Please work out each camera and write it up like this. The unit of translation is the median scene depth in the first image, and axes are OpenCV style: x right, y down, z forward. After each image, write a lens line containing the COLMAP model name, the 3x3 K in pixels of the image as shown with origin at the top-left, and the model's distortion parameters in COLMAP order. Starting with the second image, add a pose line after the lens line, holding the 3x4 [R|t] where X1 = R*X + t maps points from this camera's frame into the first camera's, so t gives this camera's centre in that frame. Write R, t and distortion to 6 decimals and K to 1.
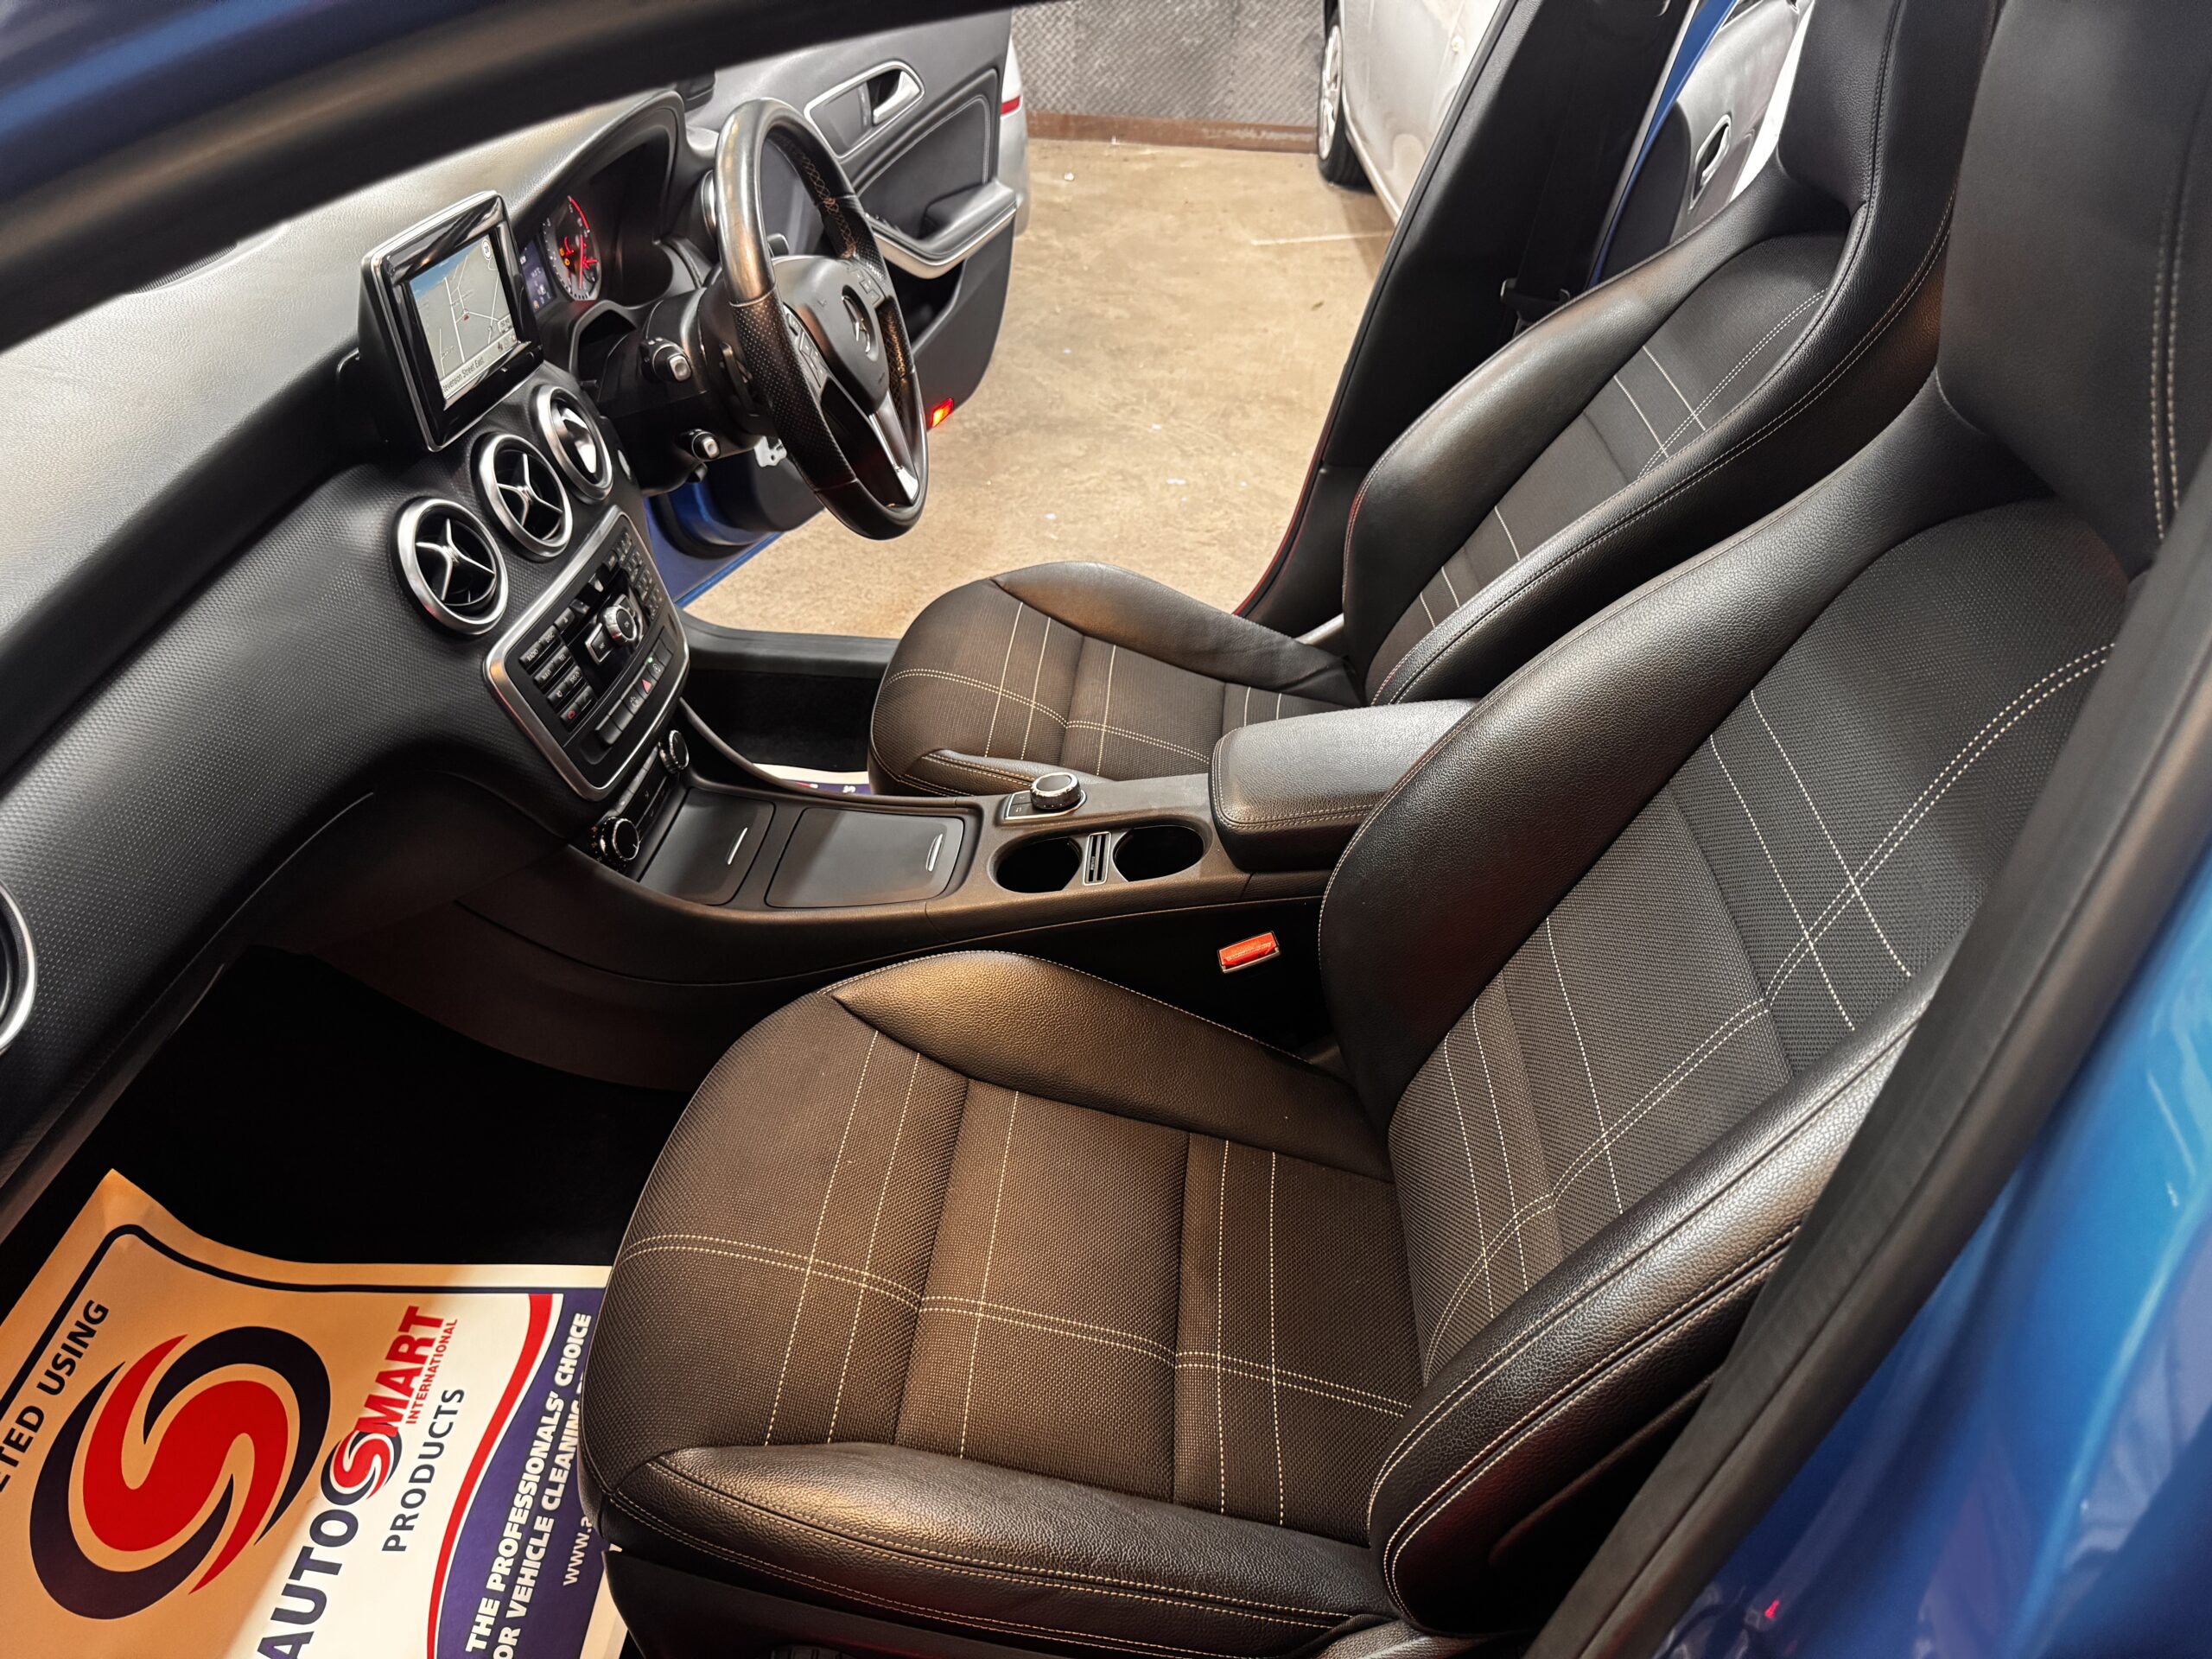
lens RADIAL K [[1591.3, 0, 1129.4], [0, 1591.3, 870.7], [0, 0, 1]] dist [-0.000657, -0.007986]
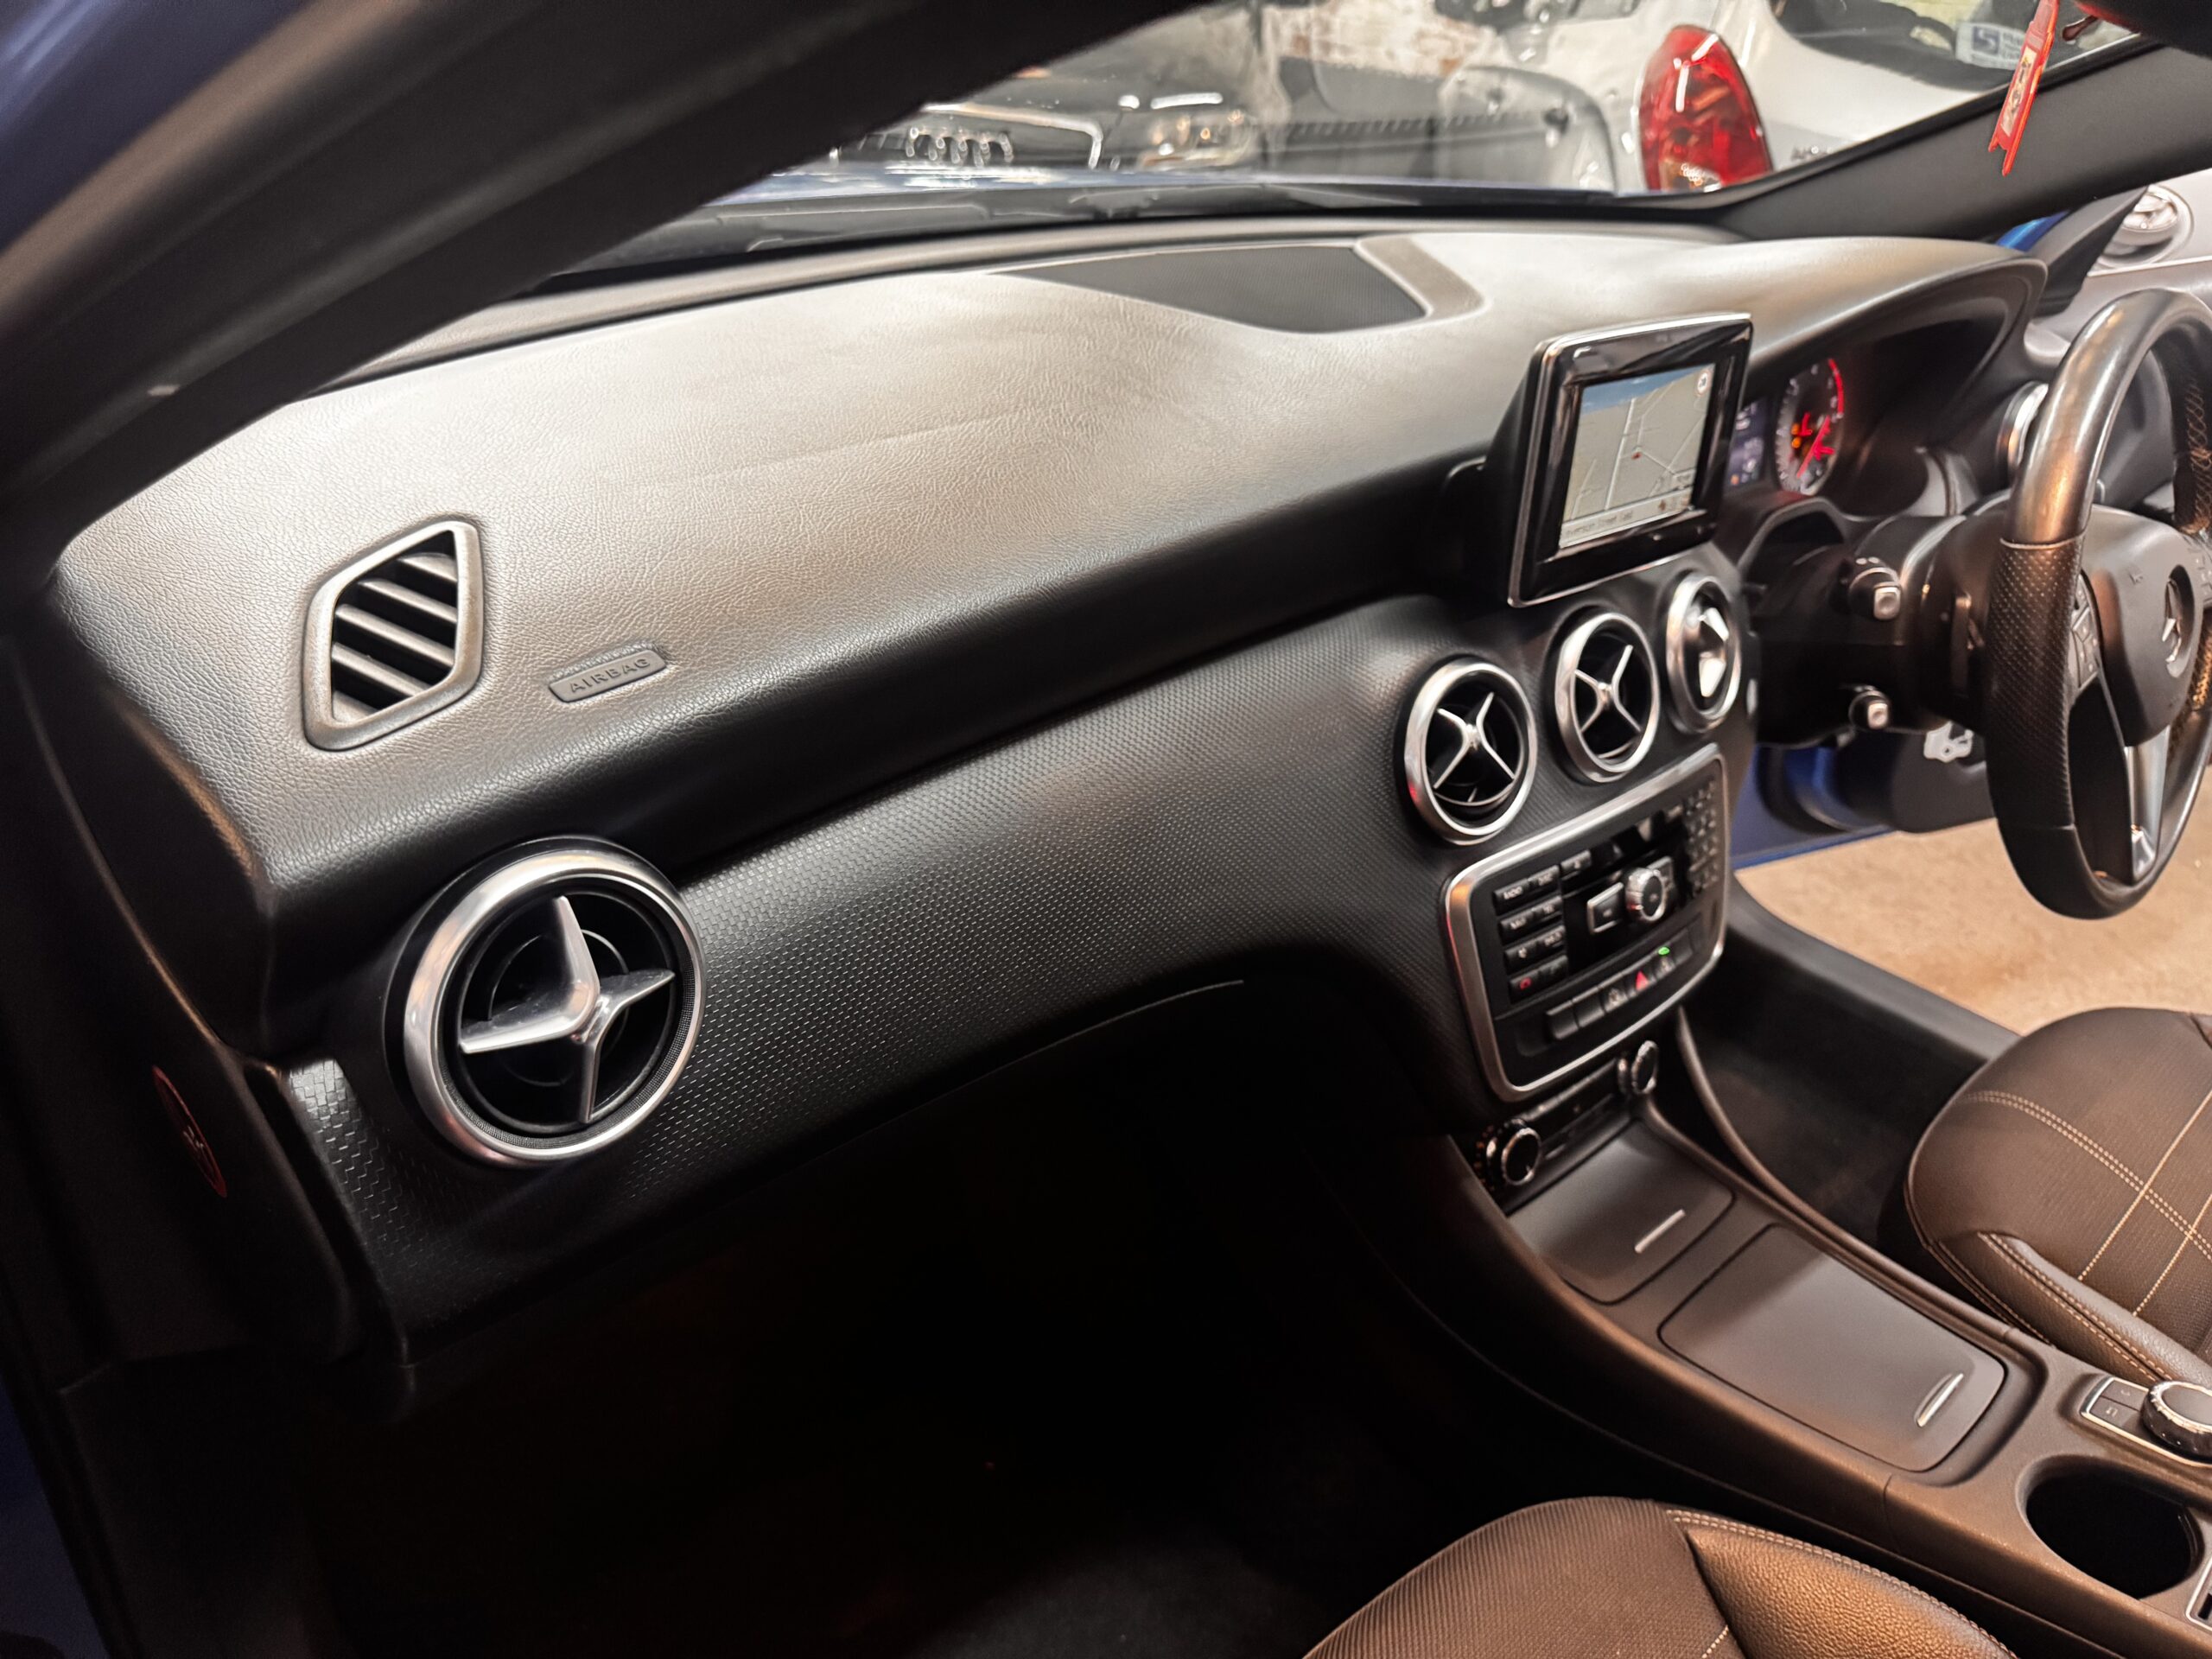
lens RADIAL K [[1577.1, 0, 1096.4], [0, 1577.1, 848.9], [0, 0, 1]] dist [-0.008009, -0.002972]
pose [[0.723347, 0.376176, -0.579017, -0.086289], [-0.447456, 0.894039, 0.021848, -0.071961], [0.525883, 0.243281, 0.815023, 0.257183]]
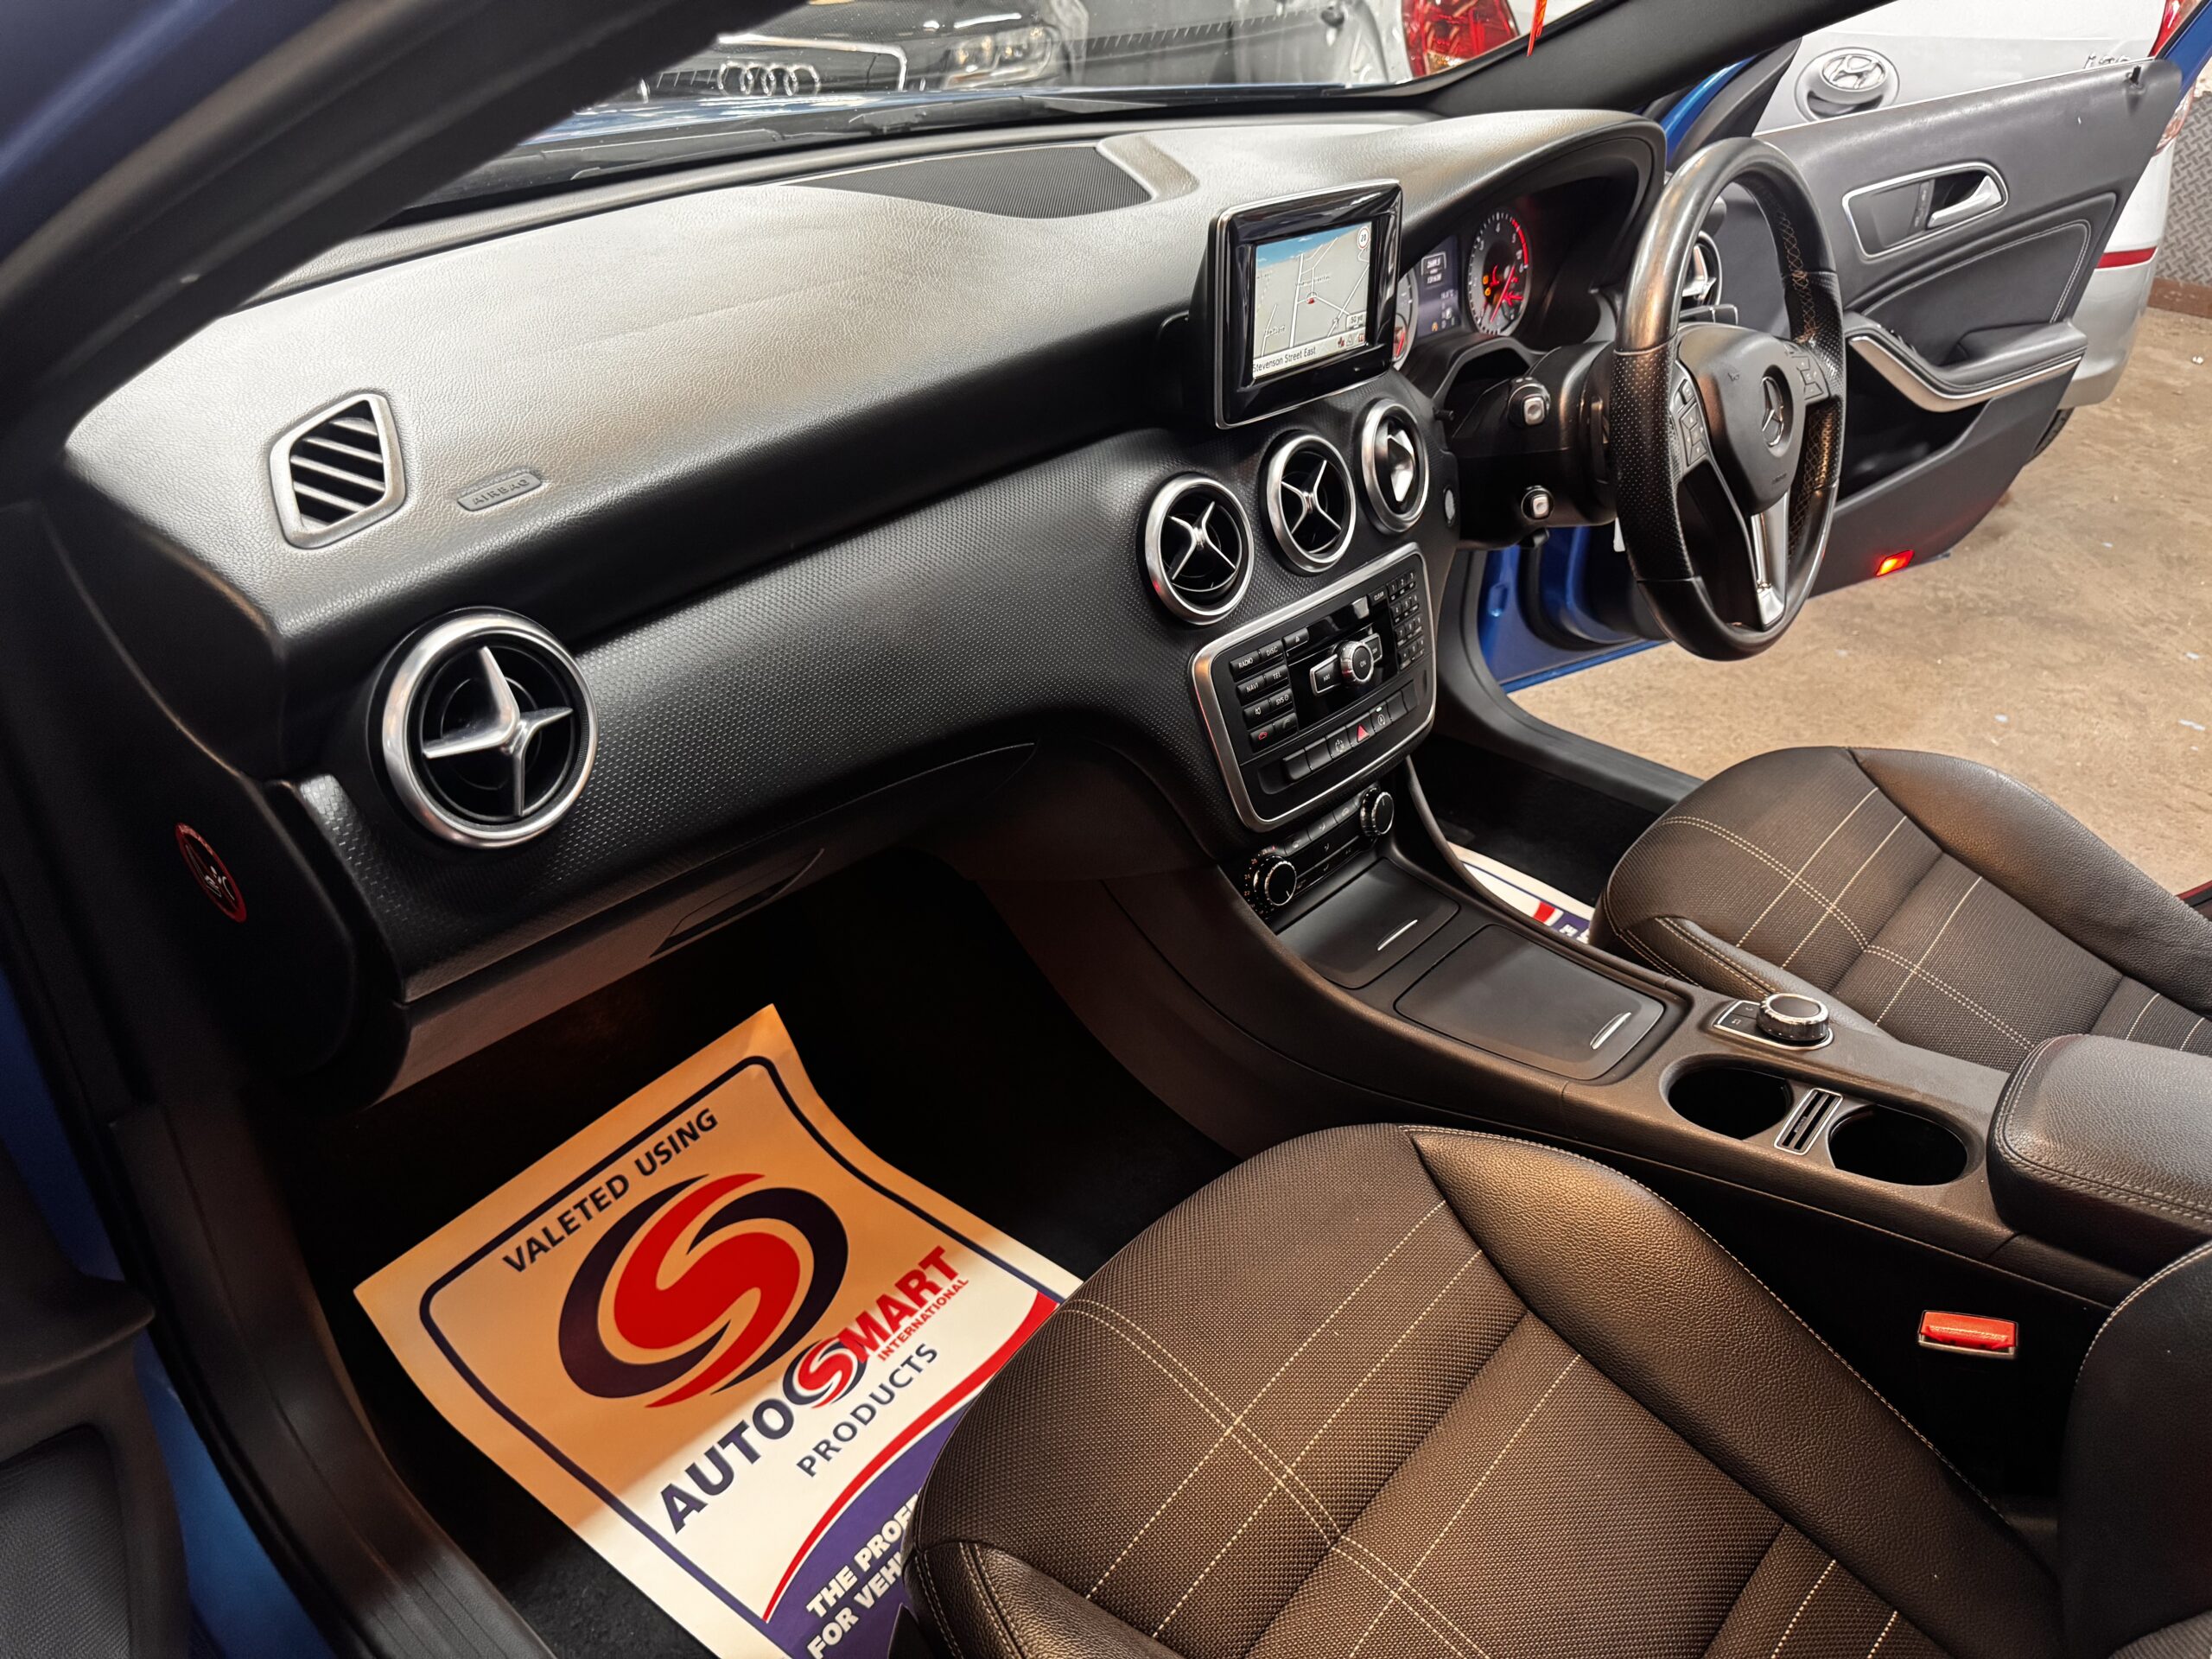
lens RADIAL K [[1577.6, 0, 1093.4], [0, 1577.6, 842.8], [0, 0, 1]] dist [0.014475, -0.031575]
pose [[0.792530, 0.328465, -0.513817, 0.052290], [-0.366248, 0.930045, 0.029630, -0.028244], [0.487605, 0.164702, 0.857388, 0.163107]]
